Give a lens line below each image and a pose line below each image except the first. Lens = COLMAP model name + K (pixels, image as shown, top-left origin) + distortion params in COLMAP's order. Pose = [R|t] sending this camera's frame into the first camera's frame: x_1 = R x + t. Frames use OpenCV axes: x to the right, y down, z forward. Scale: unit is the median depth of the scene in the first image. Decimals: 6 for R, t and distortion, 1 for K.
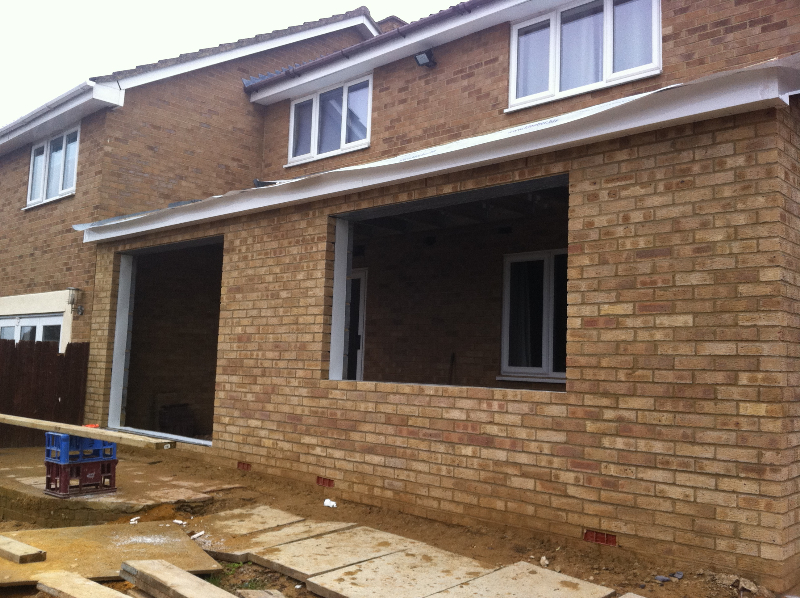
lens RADIAL K [[723.5, 0, 408.9], [0, 723.5, 302.1], [0, 0, 1]] dist [0.087291, -0.262967]
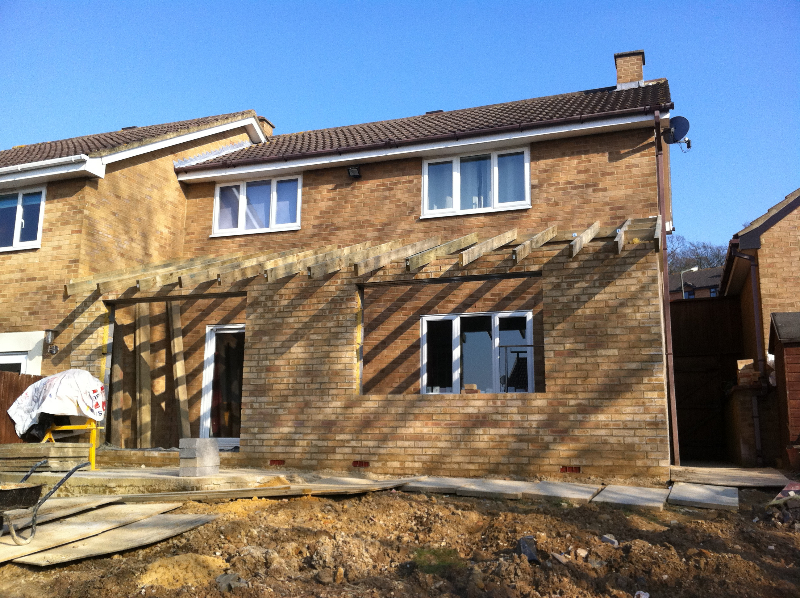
lens RADIAL K [[684.6, 0, 400.5], [0, 684.6, 307.1], [0, 0, 1]] dist [0.112337, -0.329468]
pose [[0.922068, 0.040502, 0.384902, -0.523840], [-0.010819, 0.996818, -0.078974, 0.034422], [-0.386876, 0.068655, 0.919572, -0.301603]]
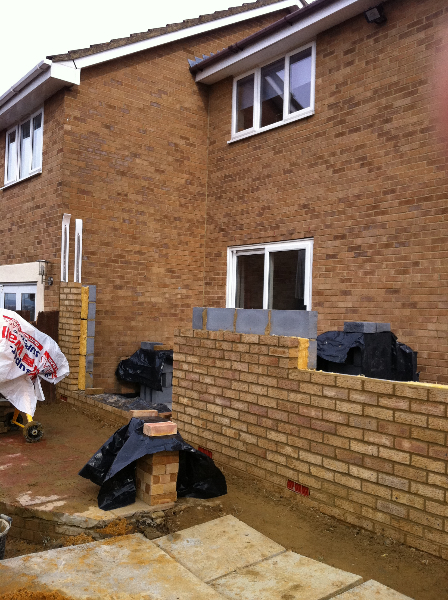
lens RADIAL K [[542.6, 0, 259.3], [0, 542.6, 308.0], [0, 0, 1]] dist [0.087291, -0.262967]
pose [[0.994556, -0.013952, -0.103262, -0.080563], [0.022625, 0.996267, 0.083310, -0.018361], [0.101714, -0.085193, 0.991159, 0.326728]]
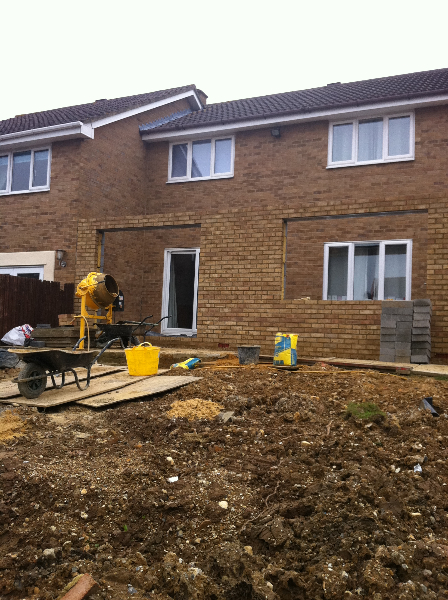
lens RADIAL K [[513.5, 0, 242.7], [0, 513.5, 299.2], [0, 0, 1]] dist [0.112337, -0.329468]
pose [[0.952408, 0.013870, 0.304511, -0.596963], [-0.027084, 0.998864, 0.039214, 0.046752], [-0.303621, -0.045595, 0.951701, -0.309058]]
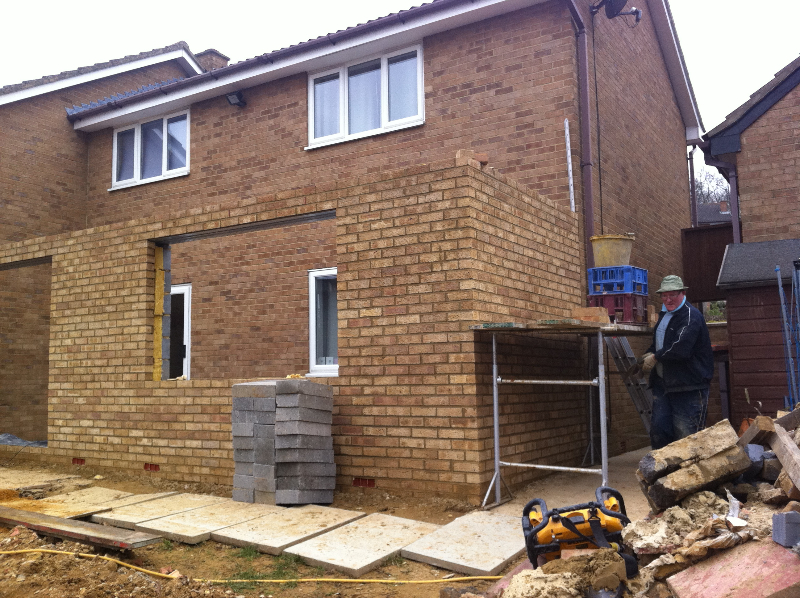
lens RADIAL K [[695.5, 0, 400.5], [0, 695.5, 309.0], [0, 0, 1]] dist [0.087673, -0.215832]
pose [[0.976965, -0.033015, 0.210829, 0.042097], [0.032978, 0.999449, 0.003695, -0.000013], [-0.210835, 0.003342, 0.977516, -0.176384]]
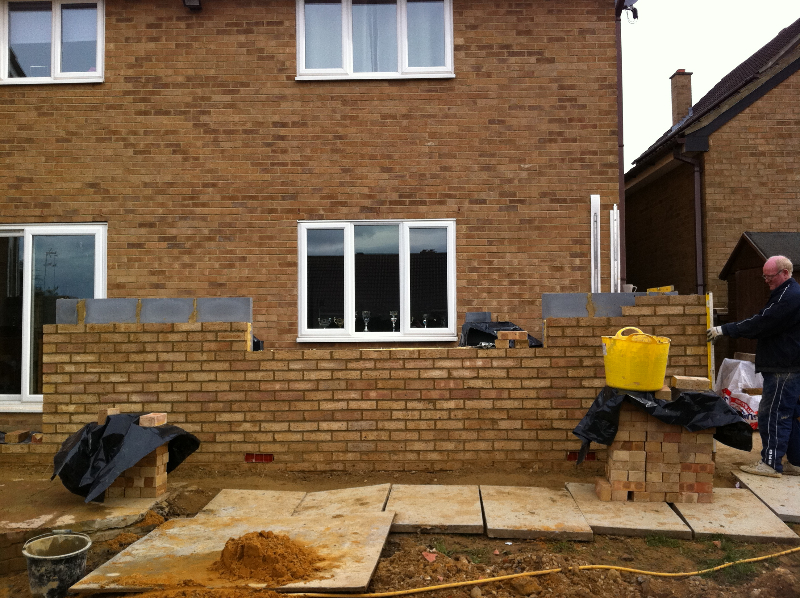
lens RADIAL K [[692.8, 0, 381.3], [0, 692.8, 302.4], [0, 0, 1]] dist [0.085200, -0.199068]
pose [[0.756027, -0.024951, 0.654065, -0.518838], [-0.021532, 0.997784, 0.062951, -0.014645], [-0.654186, -0.061676, 0.753814, 0.194748]]
